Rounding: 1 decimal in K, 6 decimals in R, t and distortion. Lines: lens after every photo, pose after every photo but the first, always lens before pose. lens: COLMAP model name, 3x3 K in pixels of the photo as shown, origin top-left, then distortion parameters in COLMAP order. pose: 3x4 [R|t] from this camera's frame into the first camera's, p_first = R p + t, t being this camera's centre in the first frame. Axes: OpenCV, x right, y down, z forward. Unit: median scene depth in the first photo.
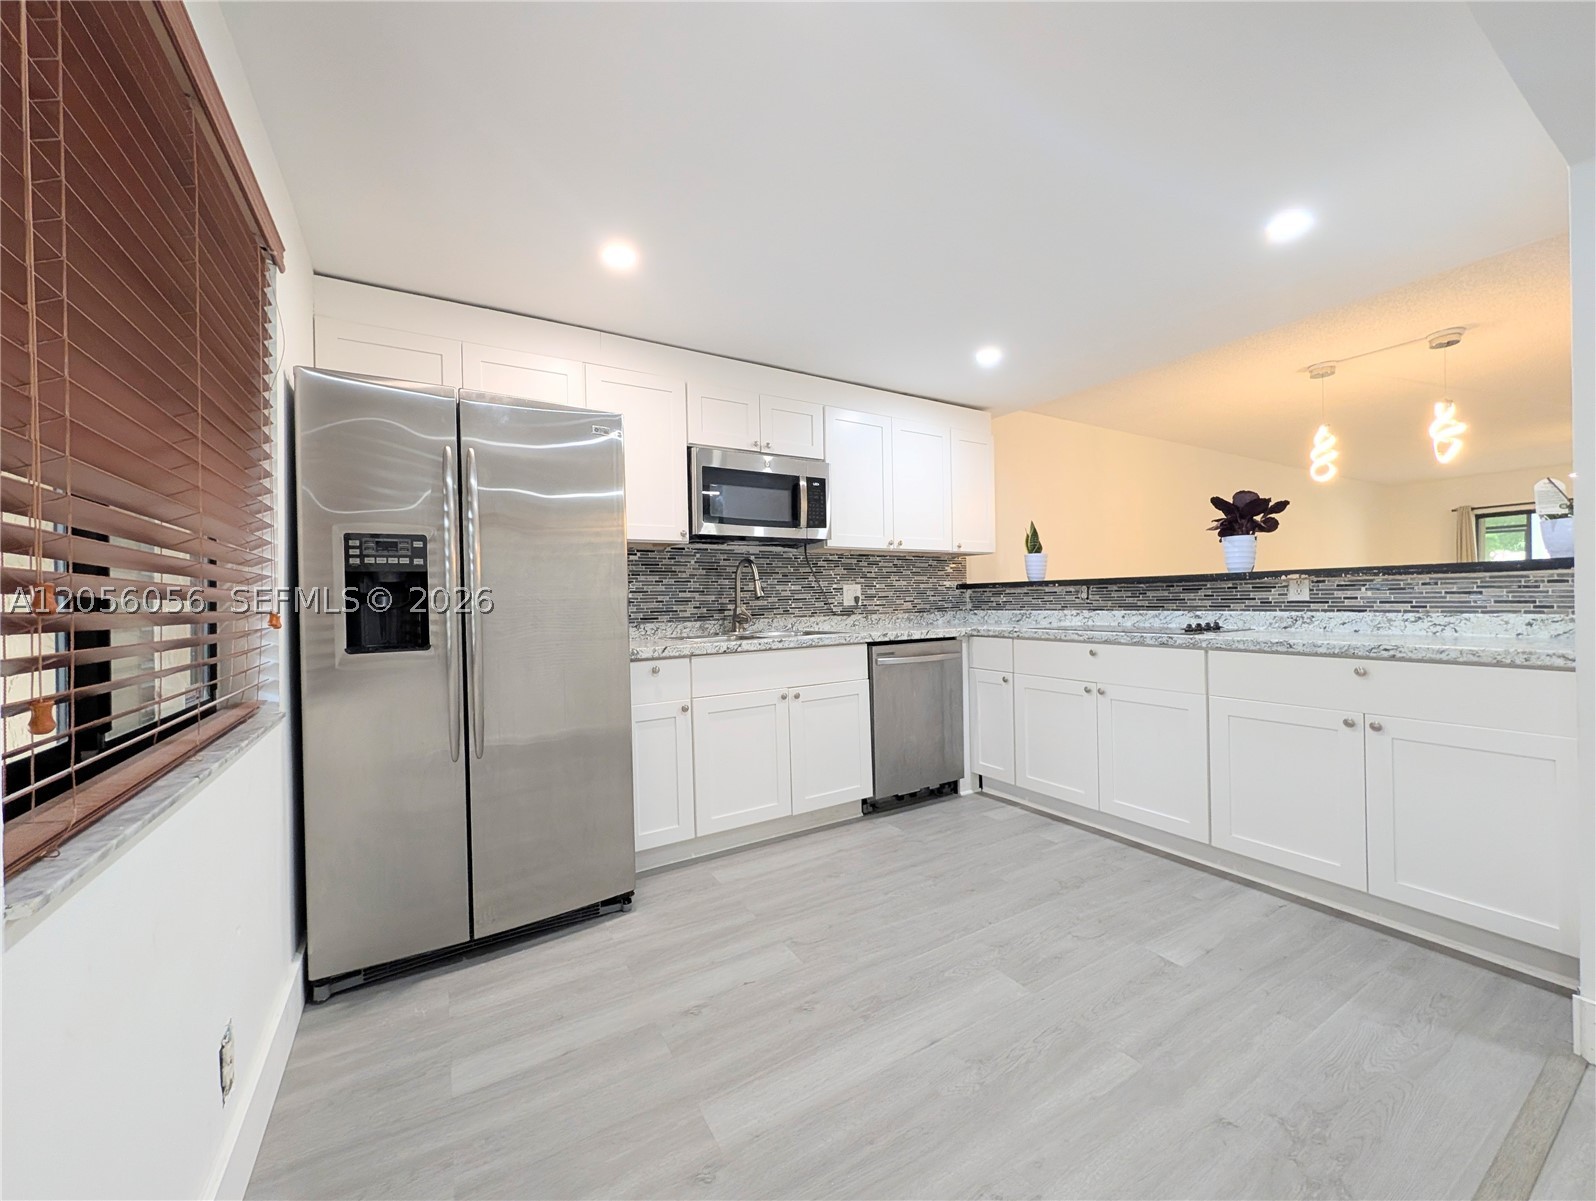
lens RADIAL K [[611.9, 0, 802.1], [0, 611.9, 598.8], [0, 0, 1]] dist [-0.000604, 0.001099]
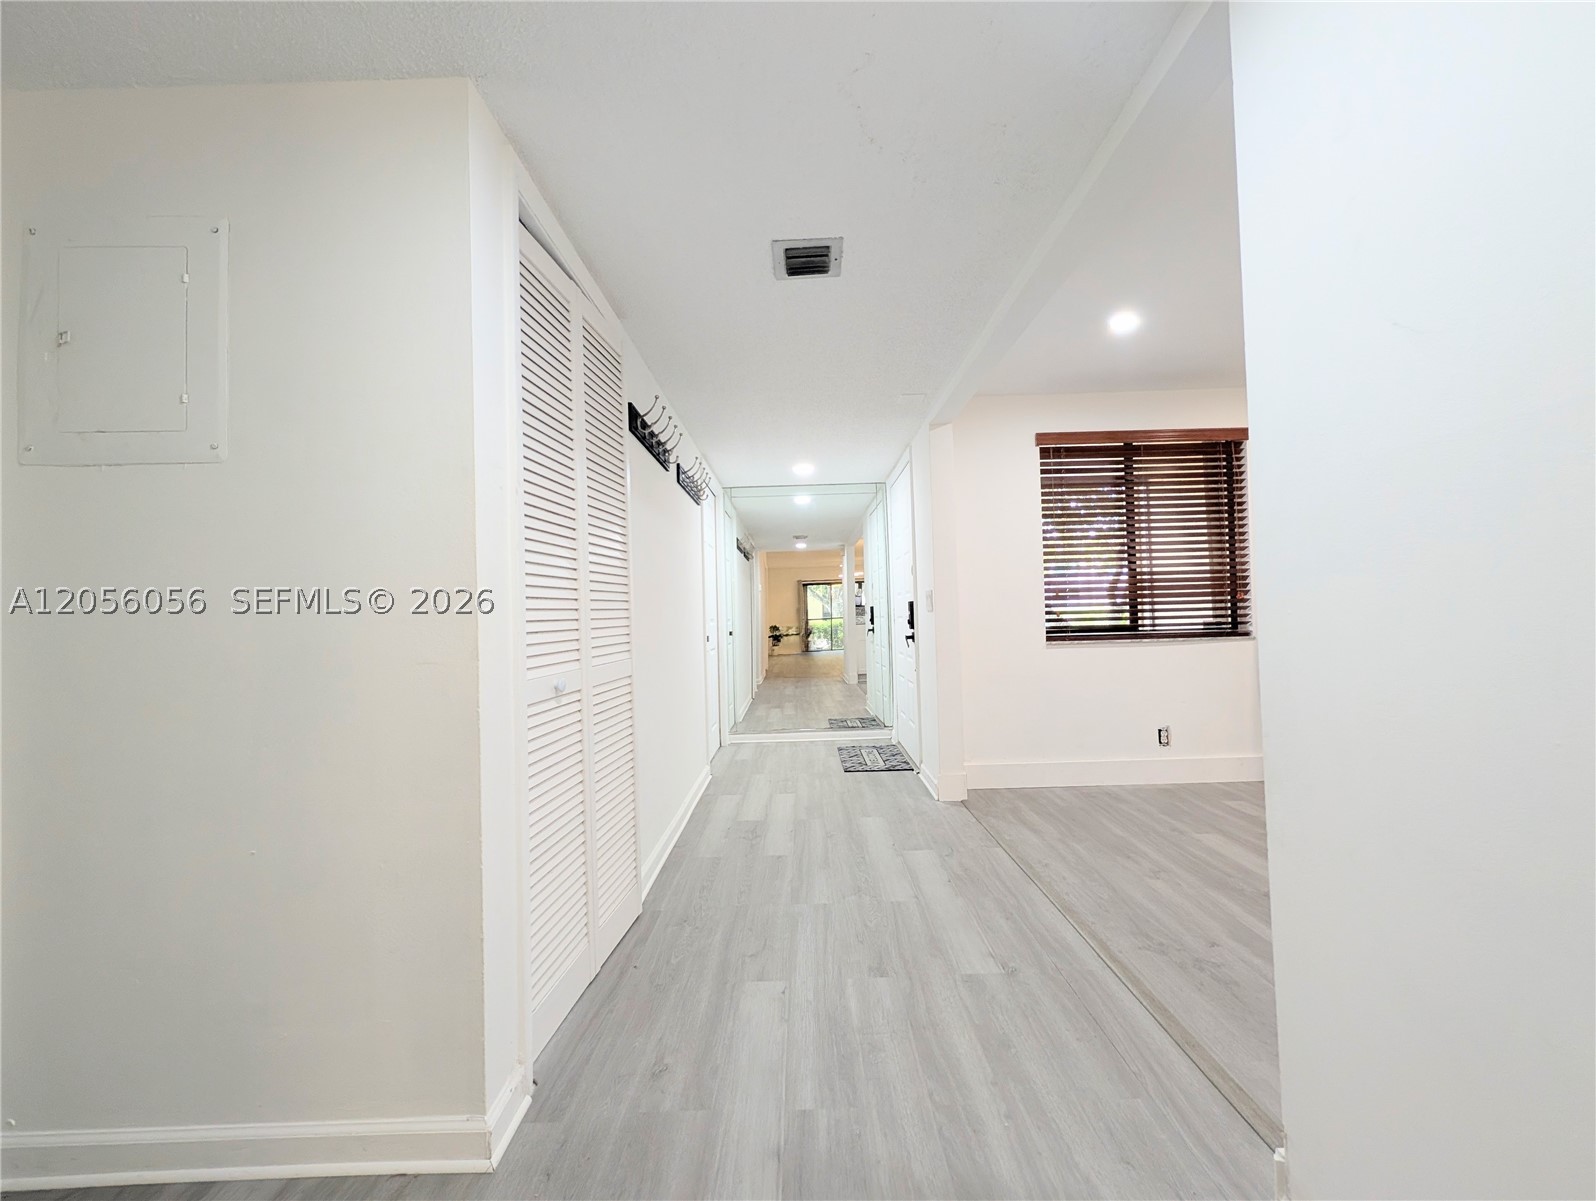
lens RADIAL K [[611.9, 0, 803.0], [0, 611.9, 598.7], [0, 0, 1]] dist [-0.000604, 0.001099]
pose [[-0.510996, 0.009215, -0.859533, 1.017046], [0.040434, 0.999093, -0.013327, 0.006407], [0.858631, -0.041564, -0.510906, 0.393544]]
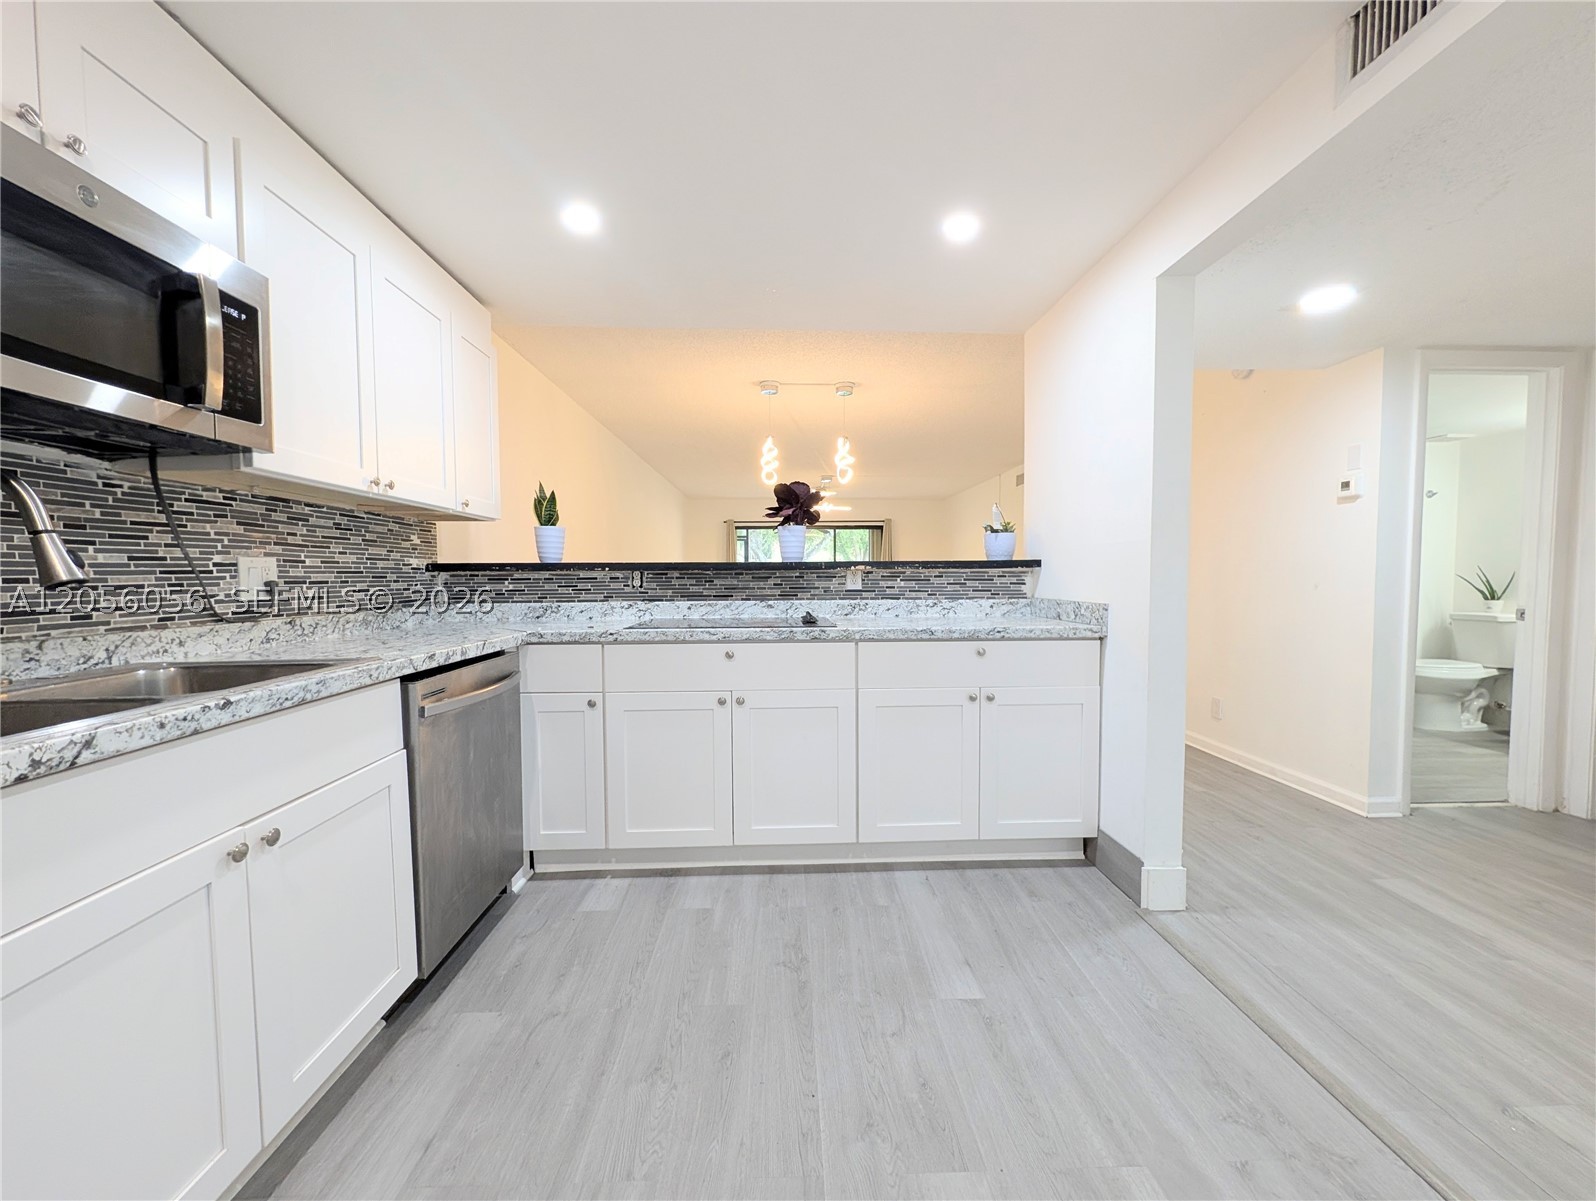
lens RADIAL K [[611.9, 0, 802.8], [0, 611.9, 598.6], [0, 0, 1]] dist [-0.000604, 0.001099]
pose [[0.480458, -0.015237, 0.876885, -0.170087], [-0.004076, 0.999799, 0.019606, -0.001906], [-0.877008, -0.012994, 0.480299, 0.479873]]
